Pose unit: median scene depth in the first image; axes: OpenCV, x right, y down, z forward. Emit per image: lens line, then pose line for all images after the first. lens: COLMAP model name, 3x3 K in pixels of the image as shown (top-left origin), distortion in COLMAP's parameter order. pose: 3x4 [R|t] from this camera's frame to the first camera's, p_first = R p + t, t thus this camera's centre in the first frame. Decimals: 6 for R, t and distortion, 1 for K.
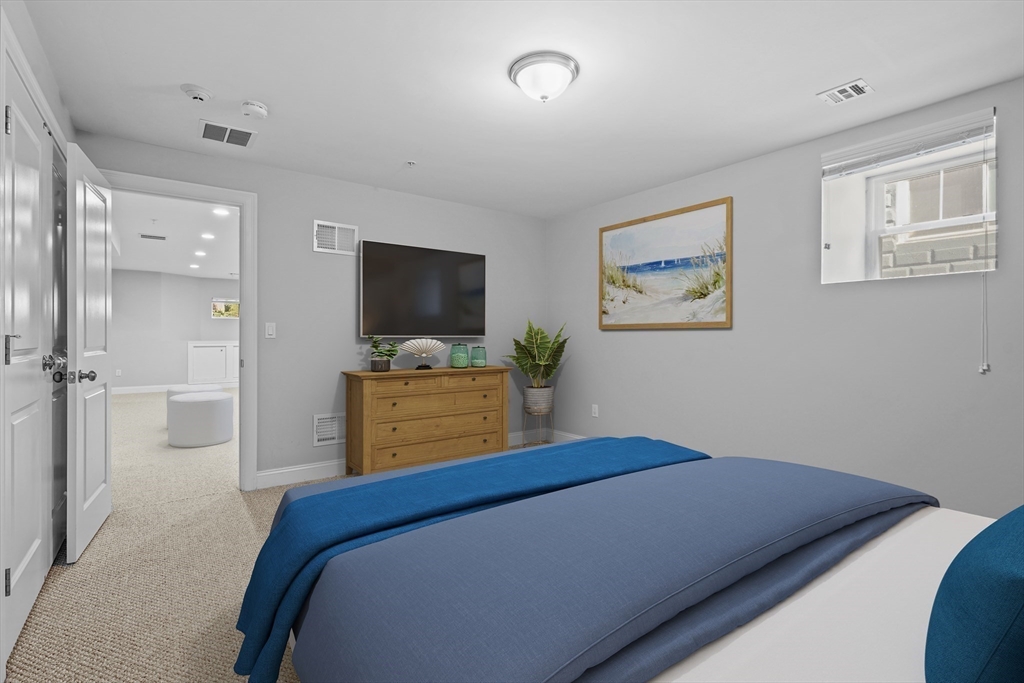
lens RADIAL K [[472.9, 0, 509.8], [0, 472.9, 336.6], [0, 0, 1]] dist [-0.000683, 0.002449]
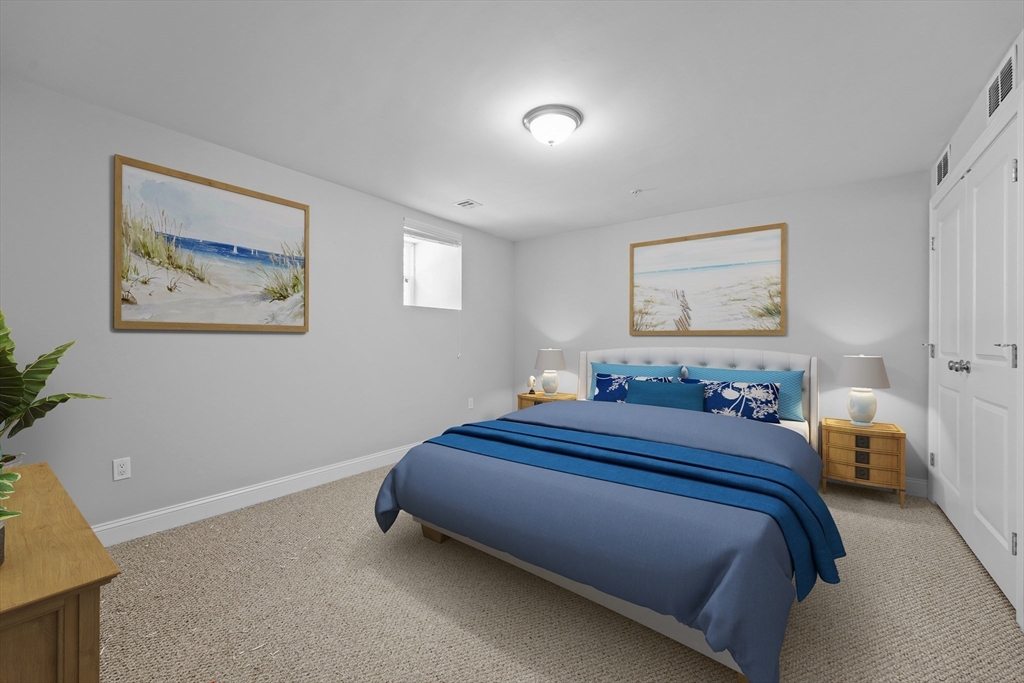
lens RADIAL K [[432.5, 0, 511.2], [0, 432.5, 343.0], [0, 0, 1]] dist [-0.004583, -0.000295]
pose [[-0.309598, -0.007849, 0.950835, -0.531126], [-0.001673, 0.999969, 0.007709, -0.002889], [-0.950866, 0.000796, -0.309602, 0.803442]]
